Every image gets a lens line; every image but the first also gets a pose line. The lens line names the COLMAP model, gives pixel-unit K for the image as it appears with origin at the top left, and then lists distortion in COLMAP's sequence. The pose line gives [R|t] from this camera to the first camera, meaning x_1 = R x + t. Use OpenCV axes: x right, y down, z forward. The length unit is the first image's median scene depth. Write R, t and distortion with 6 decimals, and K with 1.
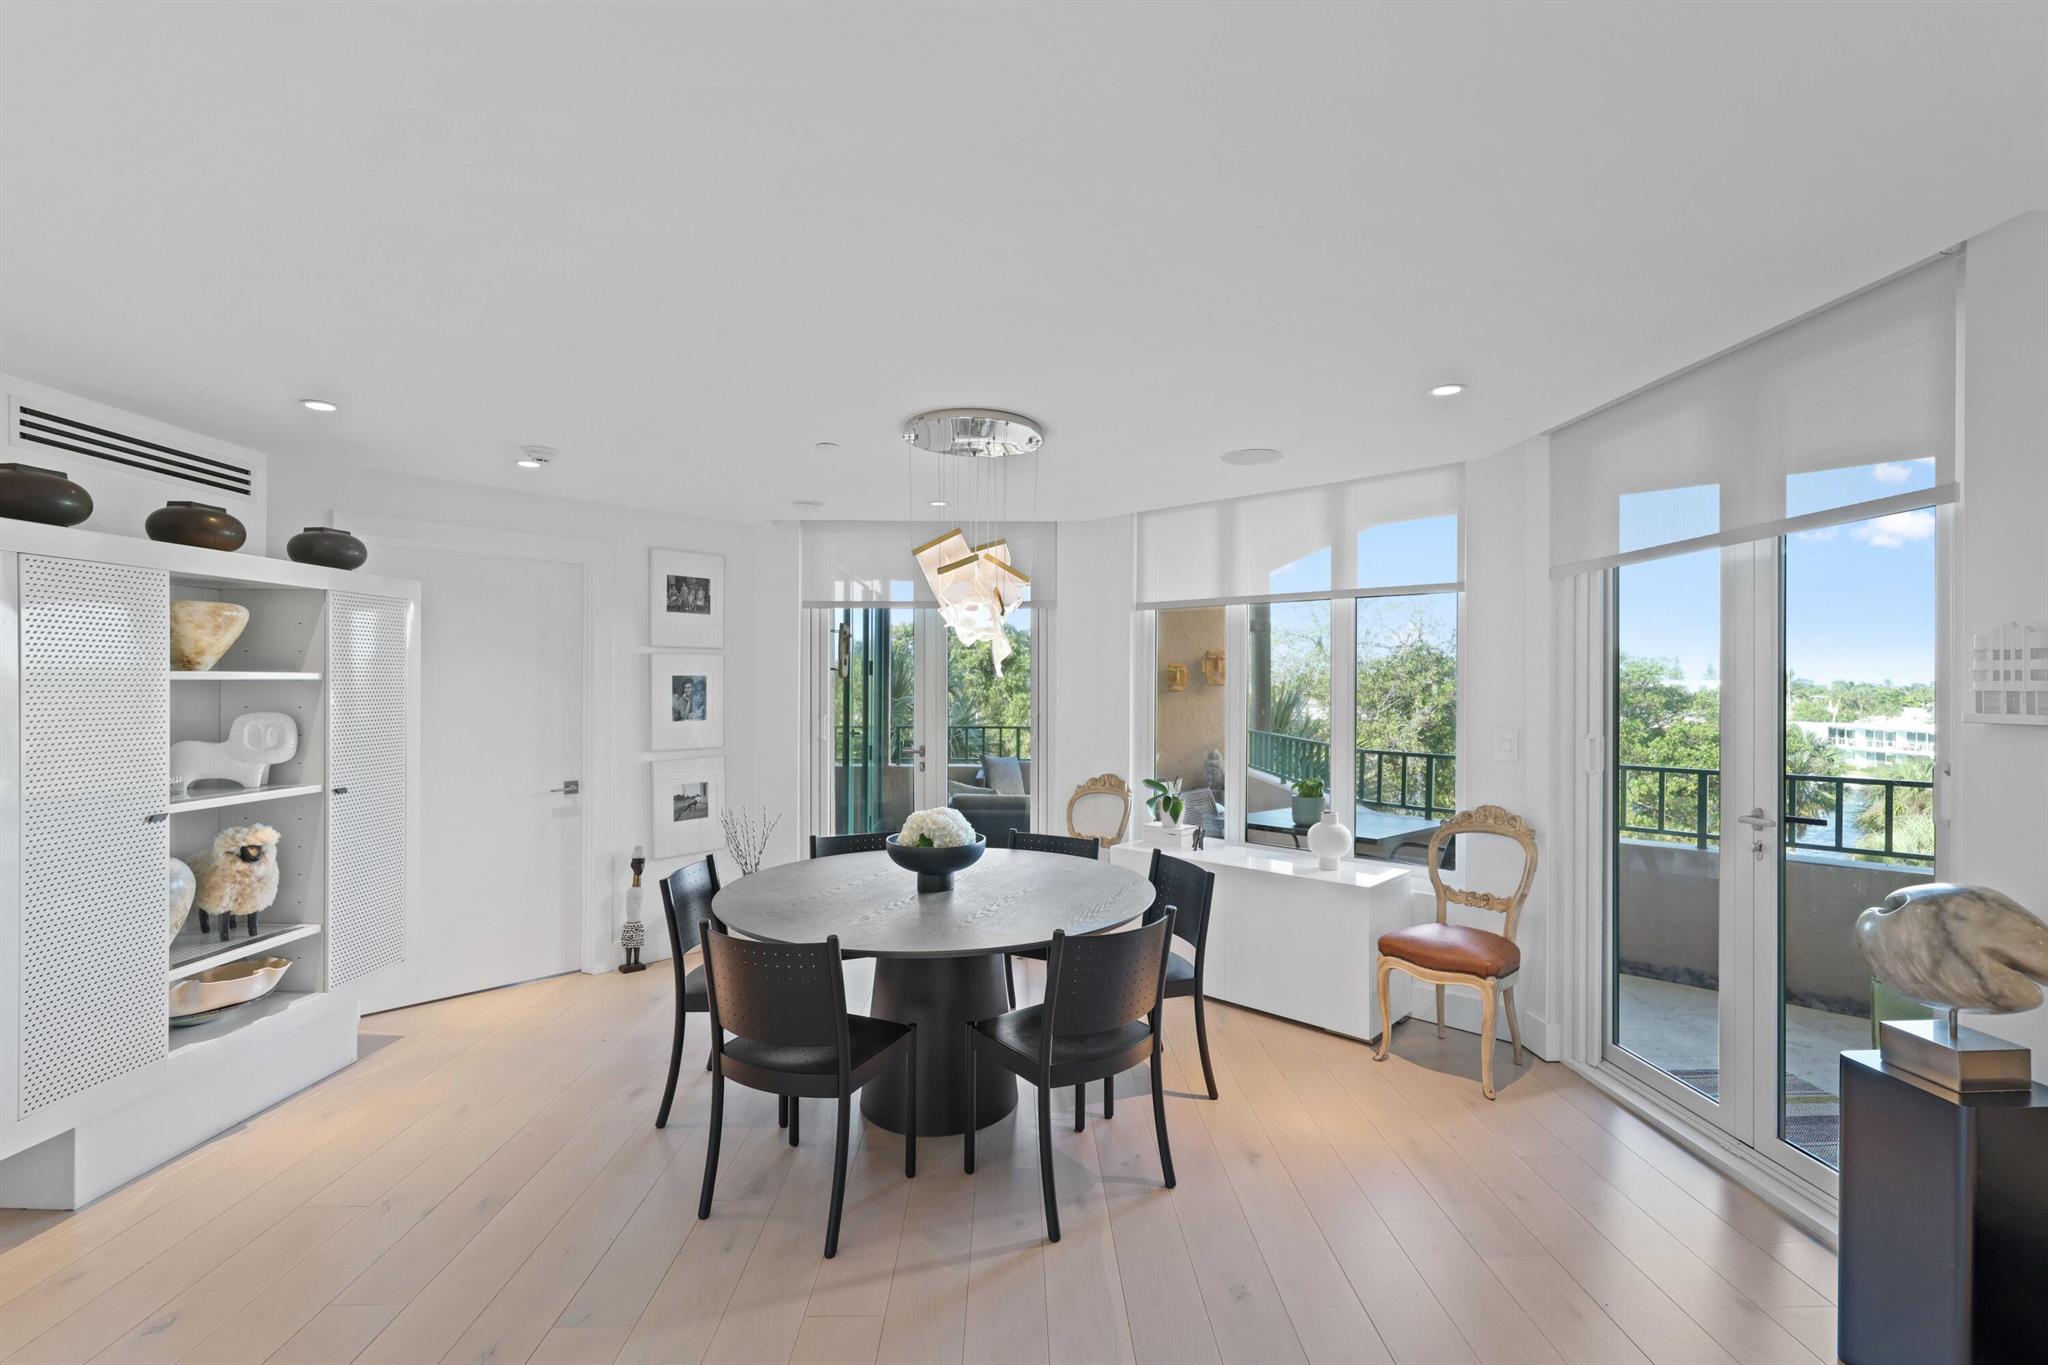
lens RADIAL K [[896.5, 0, 1024.0], [0, 896.5, 682.5], [0, 0, 1]] dist [-0.000074, -0.000002]
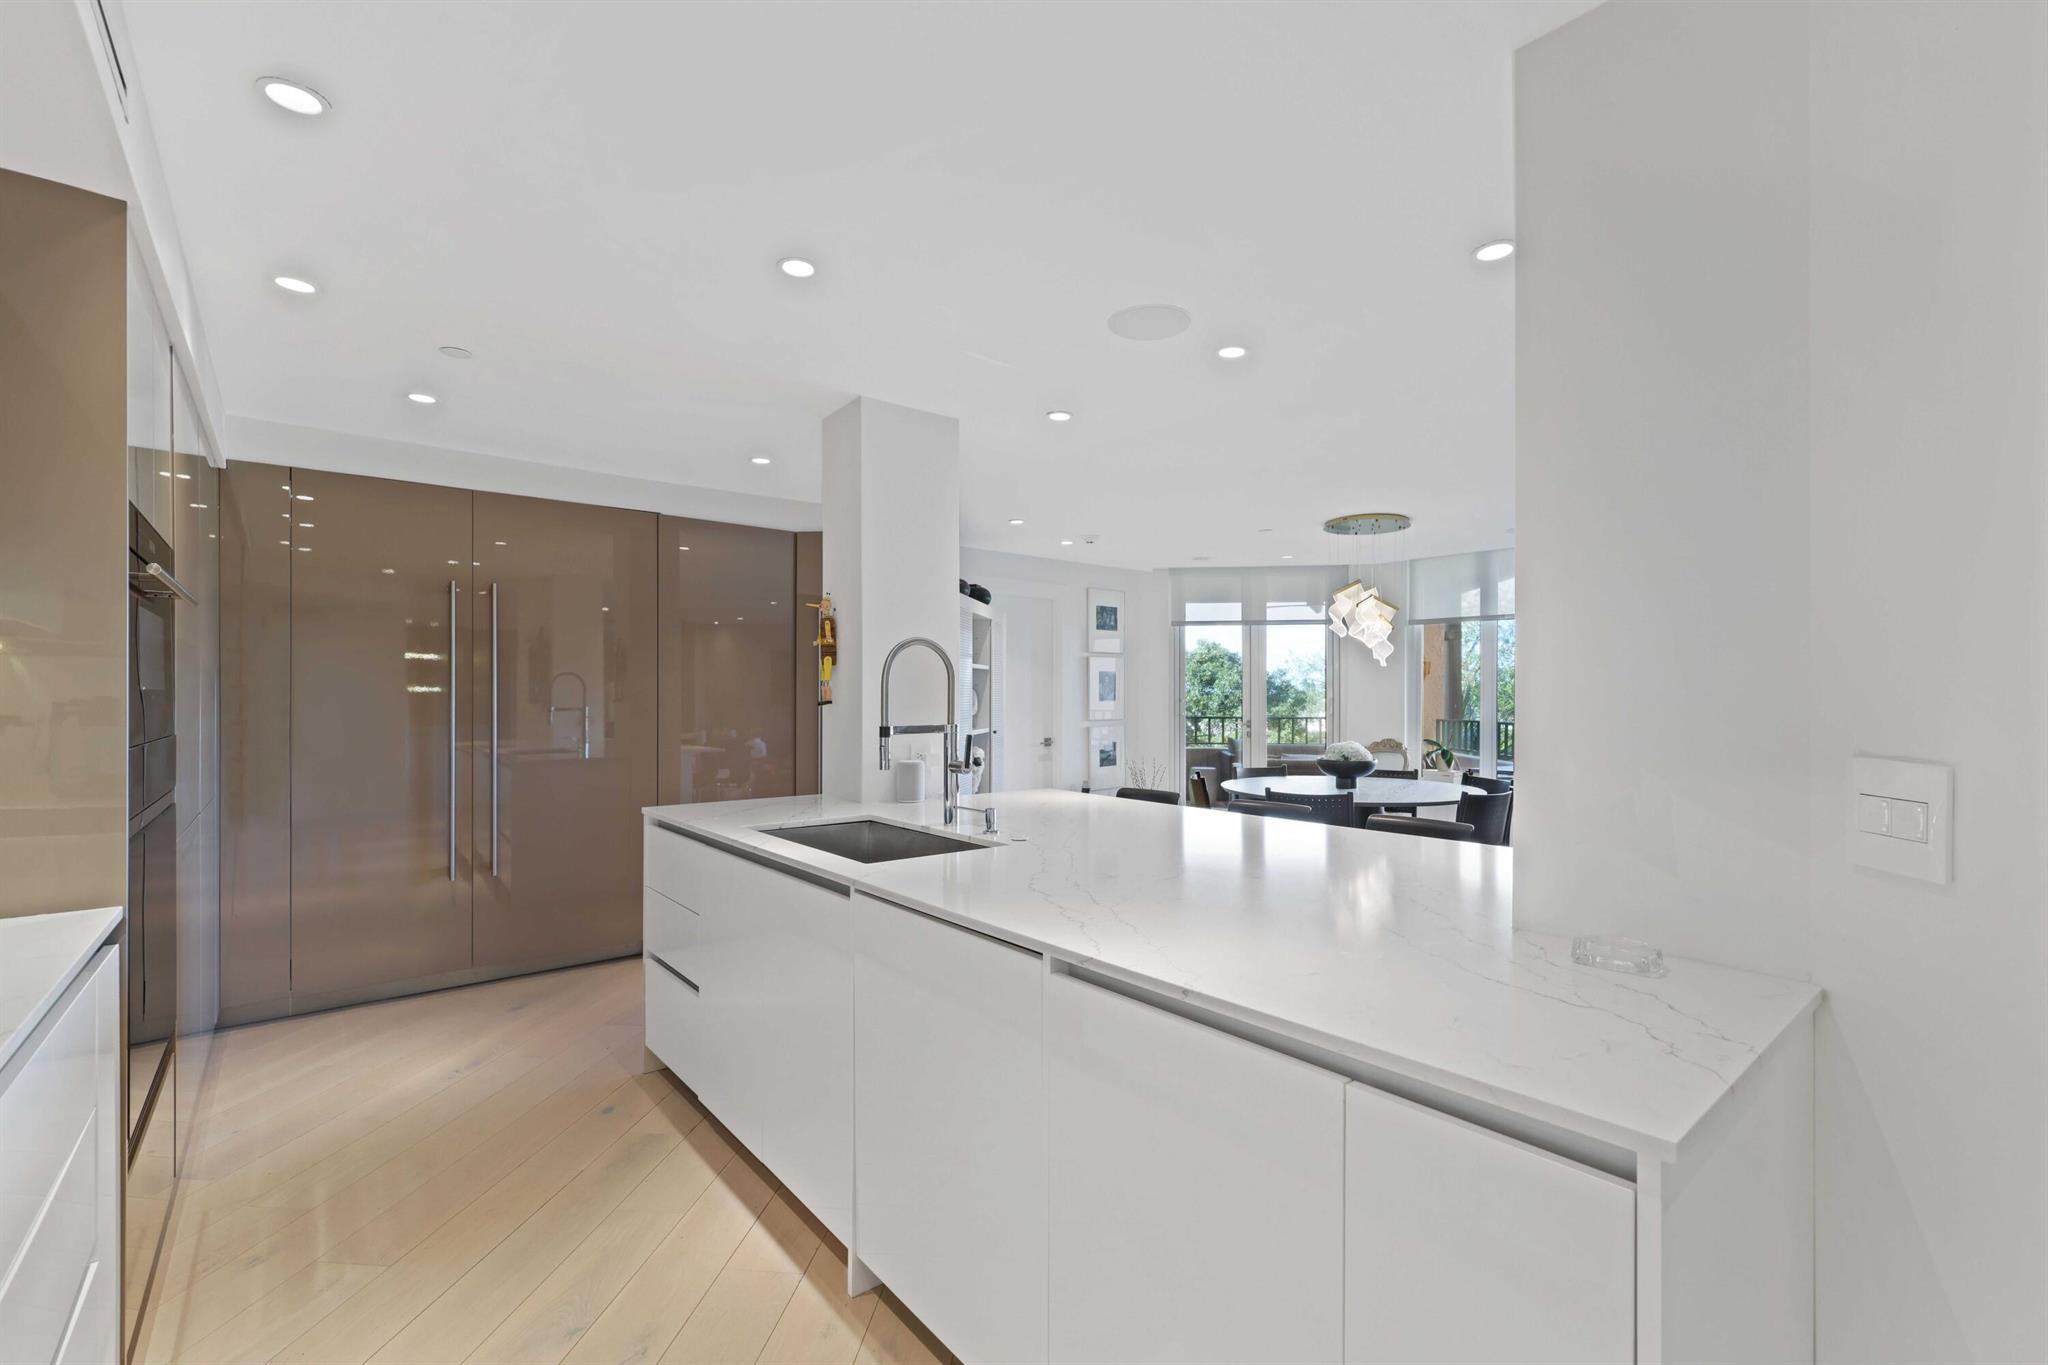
lens RADIAL K [[879.3, 0, 1024.0], [0, 879.3, 682.5], [0, 0, 1]] dist [0.000160, 0.000009]
pose [[0.992276, -0.005359, -0.123933, -0.335017], [0.003798, 0.999910, -0.012830, 0.030569], [0.123991, 0.012260, 0.992208, -0.508615]]
